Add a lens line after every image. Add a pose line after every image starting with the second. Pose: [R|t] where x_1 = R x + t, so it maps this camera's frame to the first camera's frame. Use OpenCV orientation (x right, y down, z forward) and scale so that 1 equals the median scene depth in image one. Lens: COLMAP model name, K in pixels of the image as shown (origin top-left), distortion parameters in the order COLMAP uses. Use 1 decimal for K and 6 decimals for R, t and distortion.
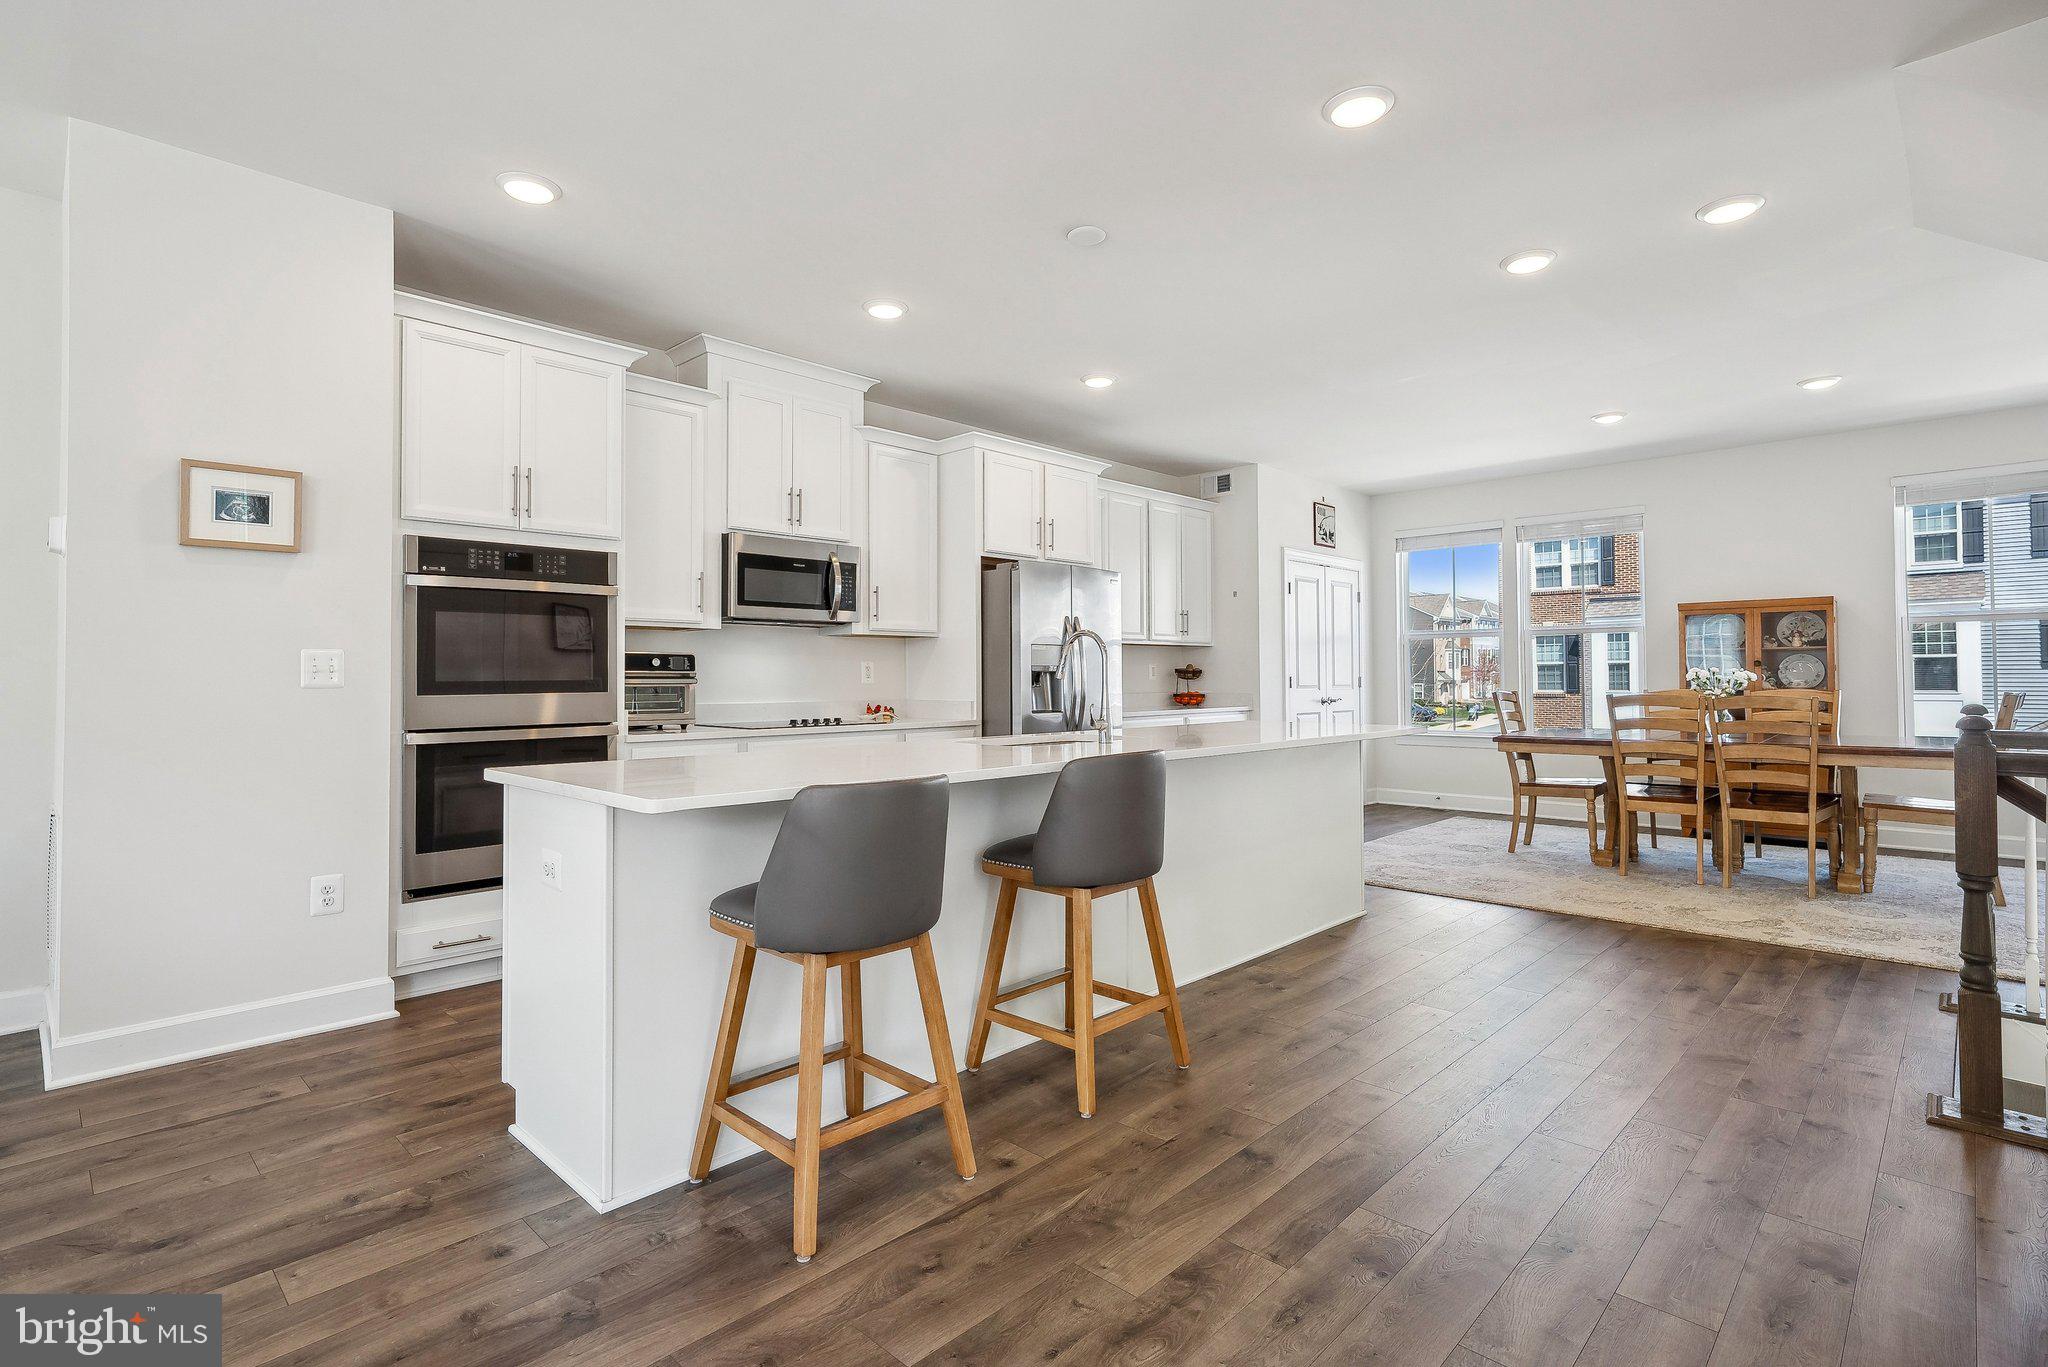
lens RADIAL K [[983.1, 0, 1021.7], [0, 983.1, 655.6], [0, 0, 1]] dist [0.005287, -0.000003]
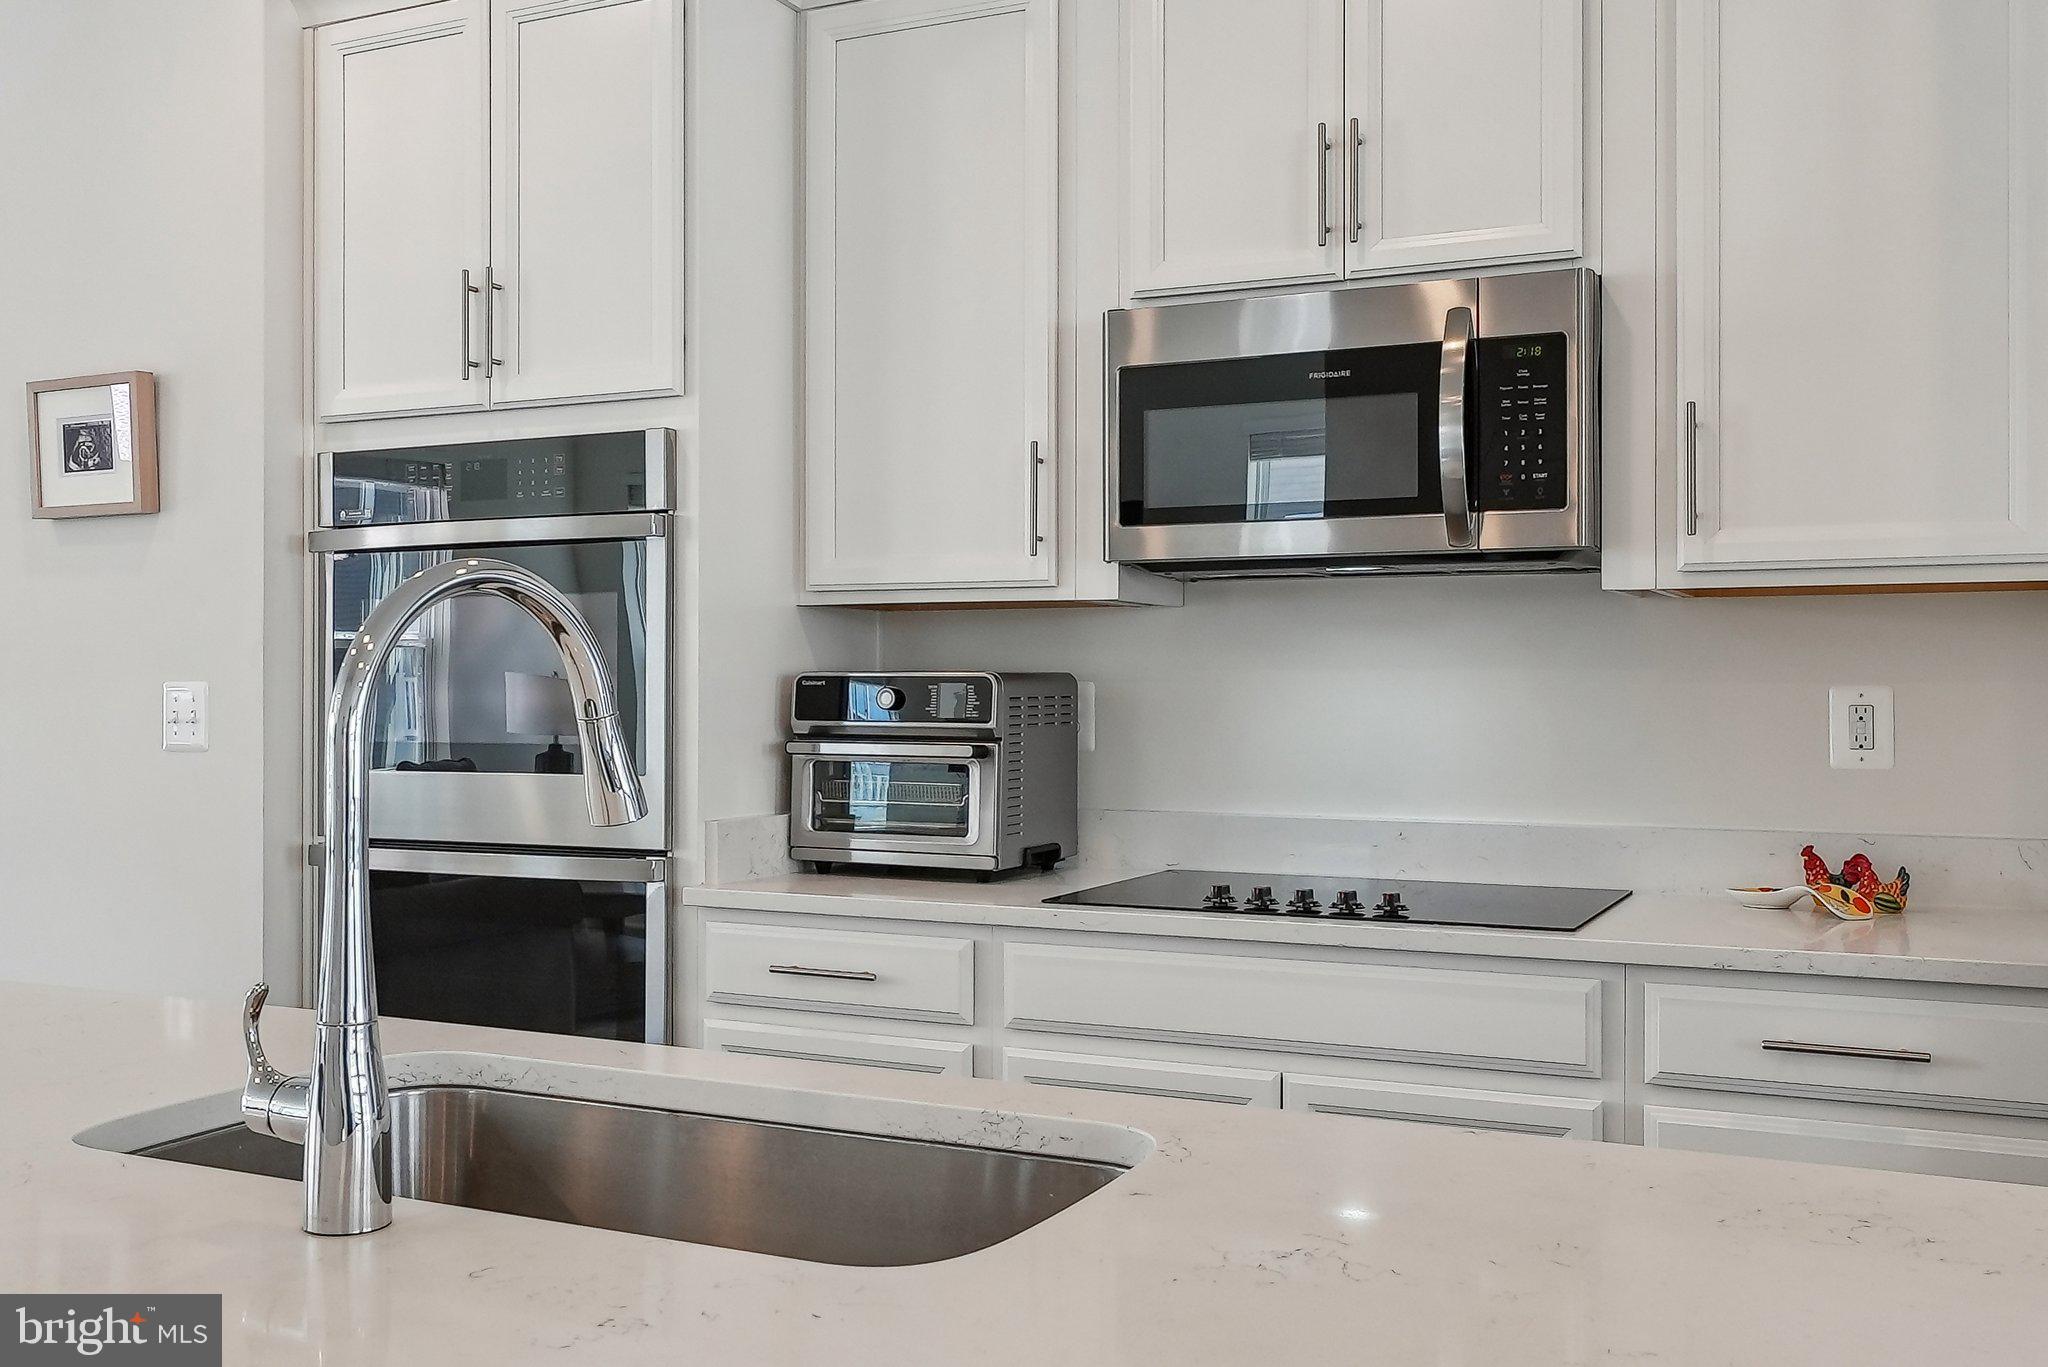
lens RADIAL K [[1969.3, 0, 1034.0], [0, 1969.3, 690.3], [0, 0, 1]] dist [-0.004027, 0.000000]
pose [[0.310169, 0.002576, -0.950678, 0.297657], [0.018065, 0.999800, 0.008603, -0.001631], [0.950510, -0.019843, 0.310060, 0.671530]]
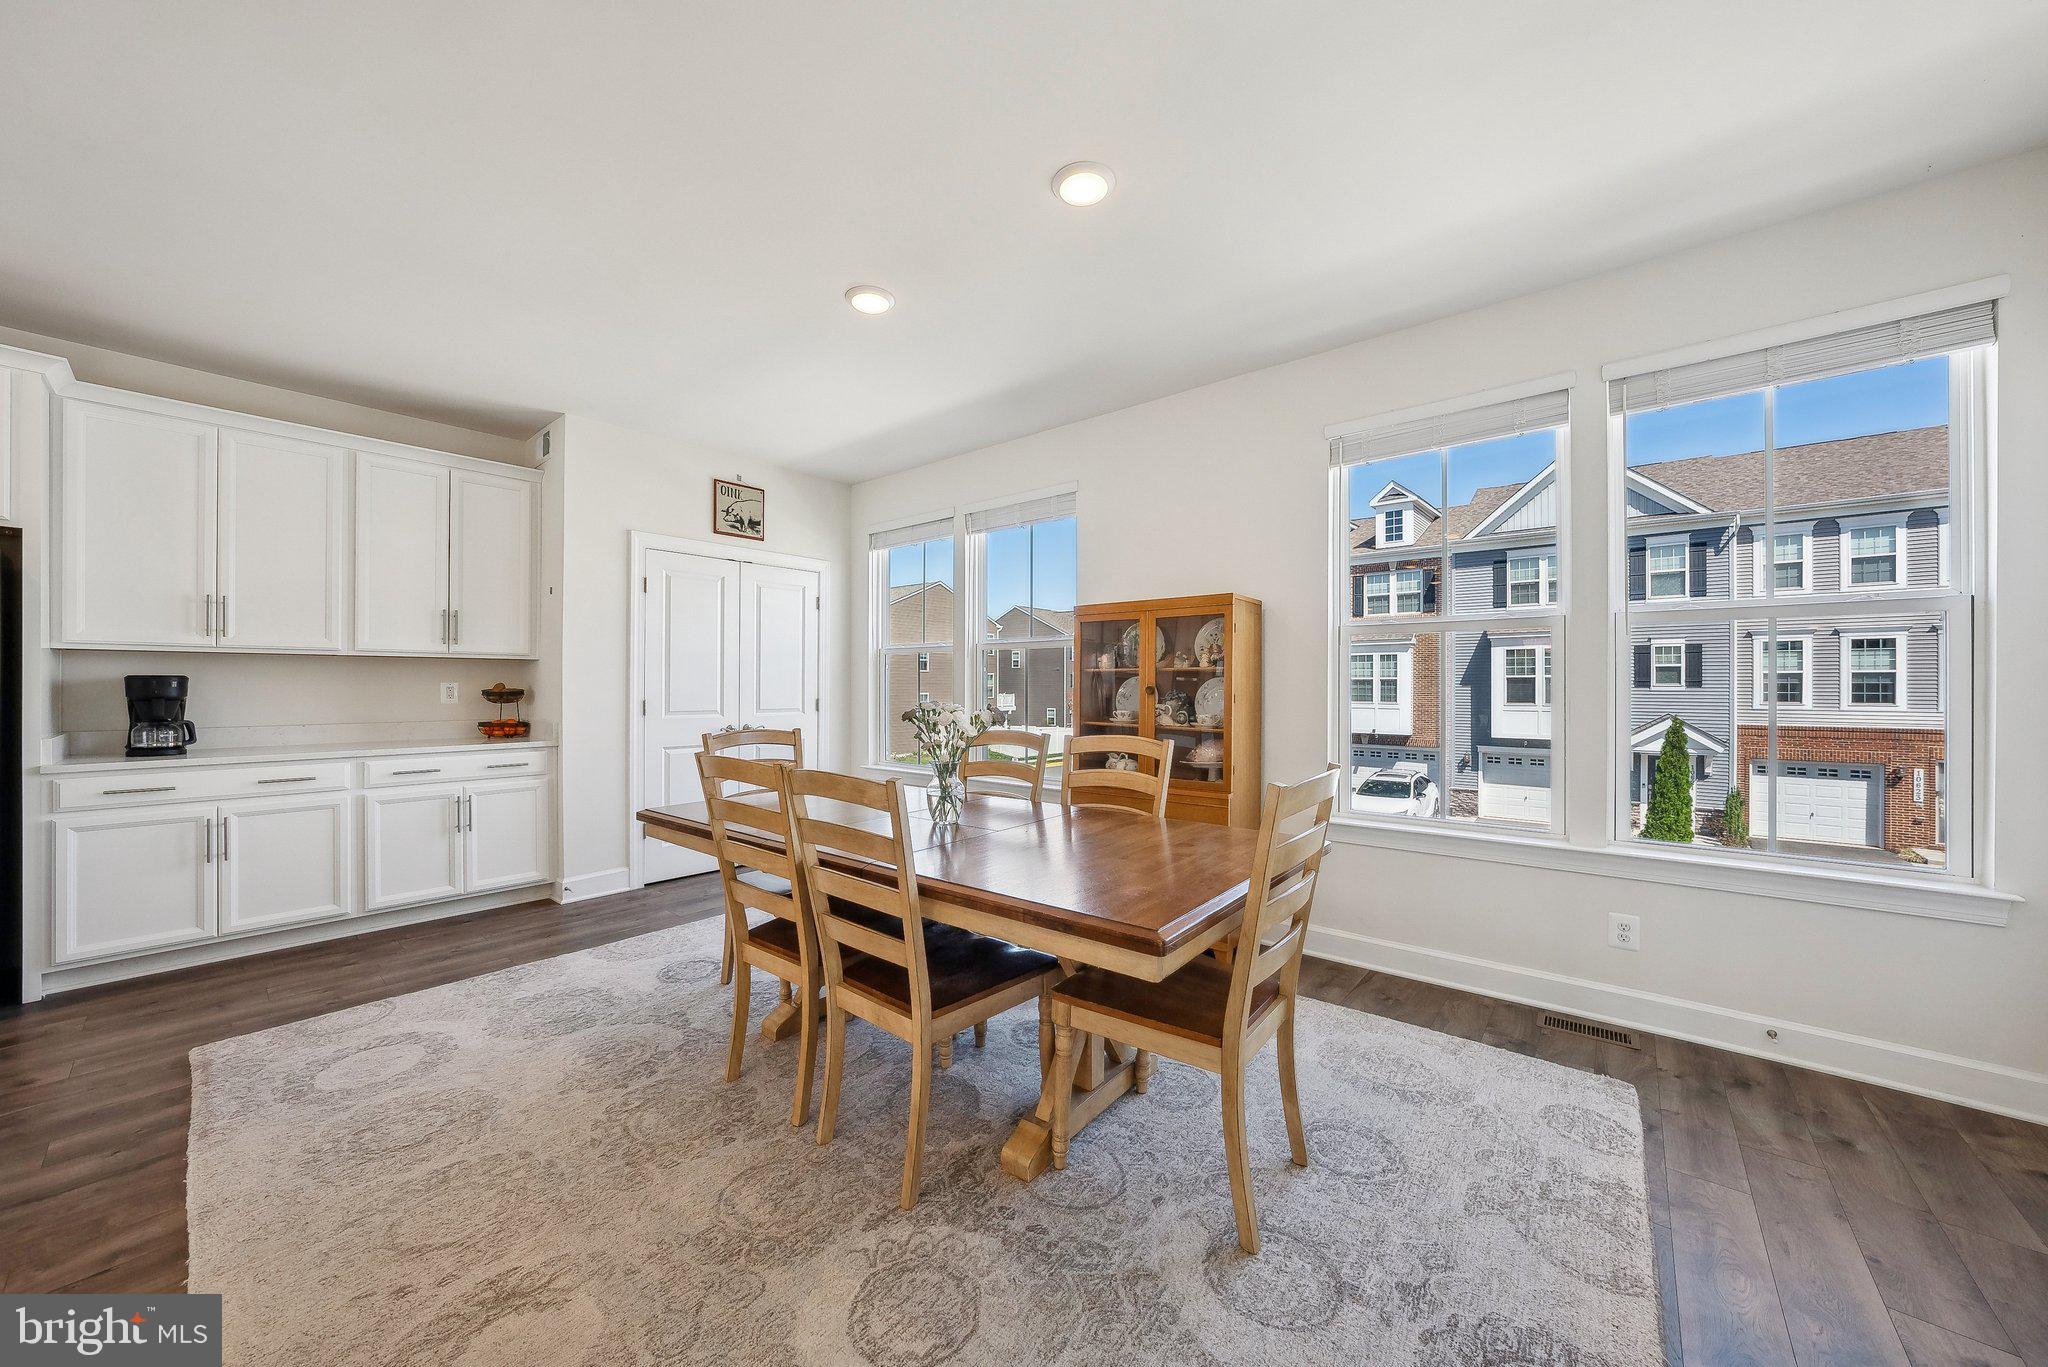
lens RADIAL K [[710.7, 0, 1007.1], [0, 710.7, 685.2], [0, 0, 1]] dist [-0.012125, 0.001342]
pose [[0.998637, 0.007149, 0.051697, 0.770579], [-0.008237, 0.999748, 0.020869, -0.006230], [-0.051535, -0.021267, 0.998445, 0.634887]]
